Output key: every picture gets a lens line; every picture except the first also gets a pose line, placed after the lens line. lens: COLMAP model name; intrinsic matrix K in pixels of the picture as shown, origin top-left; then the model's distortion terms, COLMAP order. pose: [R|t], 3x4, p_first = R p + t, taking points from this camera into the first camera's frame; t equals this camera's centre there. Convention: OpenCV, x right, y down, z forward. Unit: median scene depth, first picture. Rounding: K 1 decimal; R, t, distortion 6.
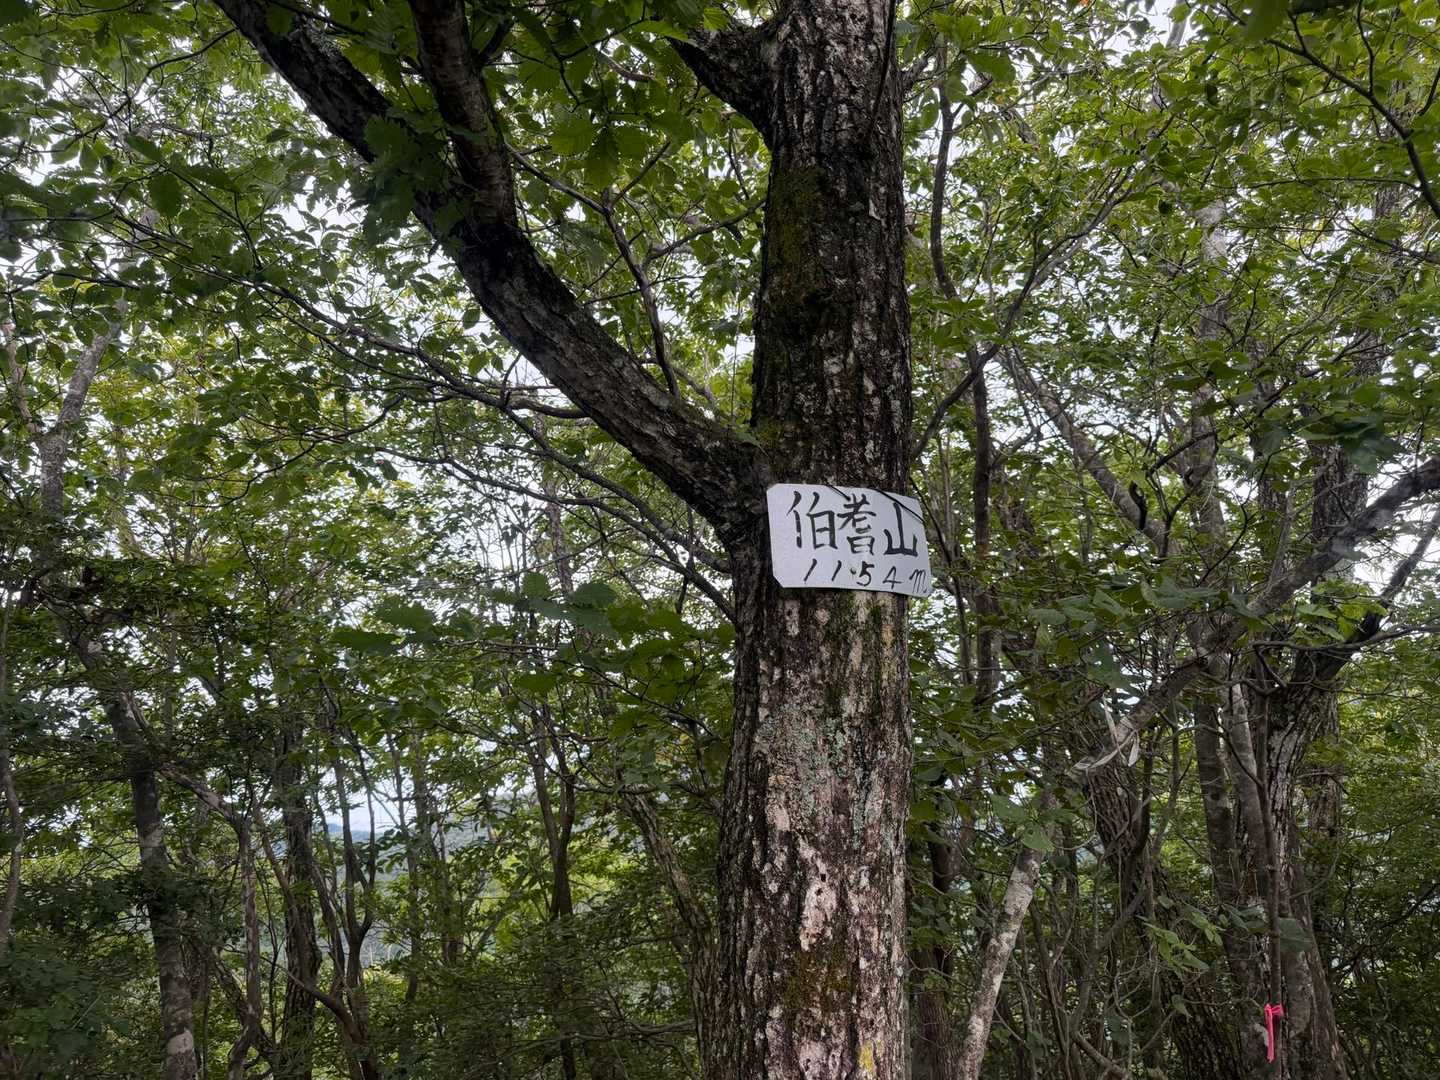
lens RADIAL K [[1147.0, 0, 720.3], [0, 1147.0, 541.8], [0, 0, 1]] dist [0.035727, -0.003485]
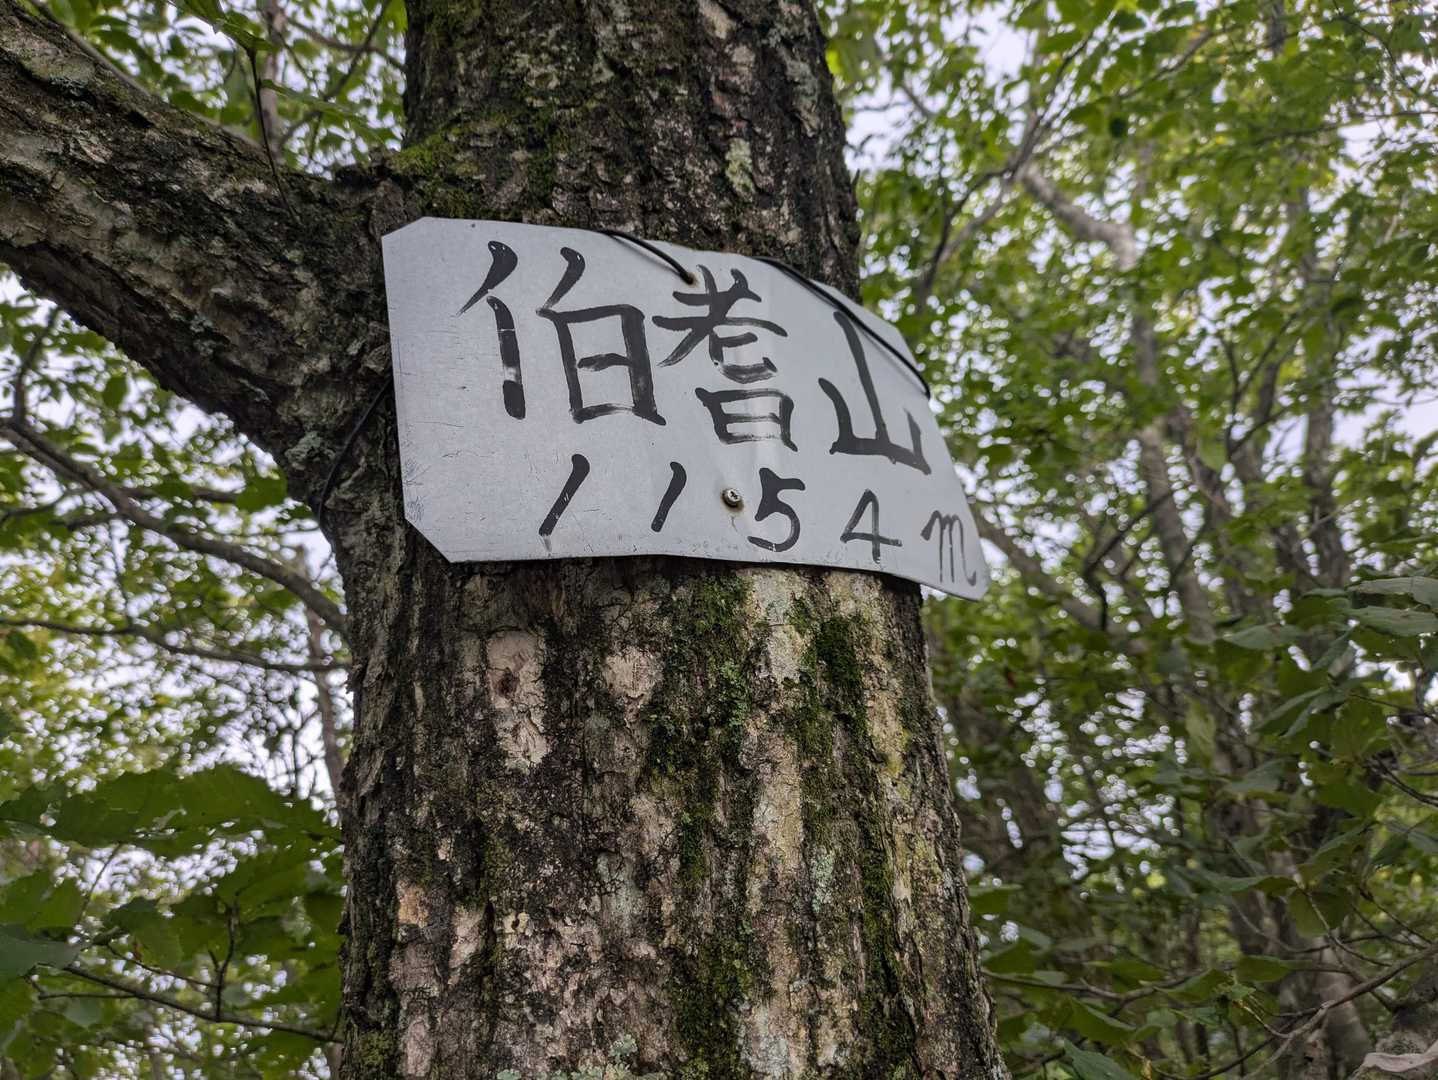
lens RADIAL K [[1145.4, 0, 717.1], [0, 1145.4, 540.1], [0, 0, 1]] dist [0.035727, -0.003485]
pose [[0.988459, -0.087858, 0.123412, 0.077950], [0.107840, 0.980228, -0.165904, 0.078498], [-0.106396, 0.177298, 0.978389, 0.734244]]
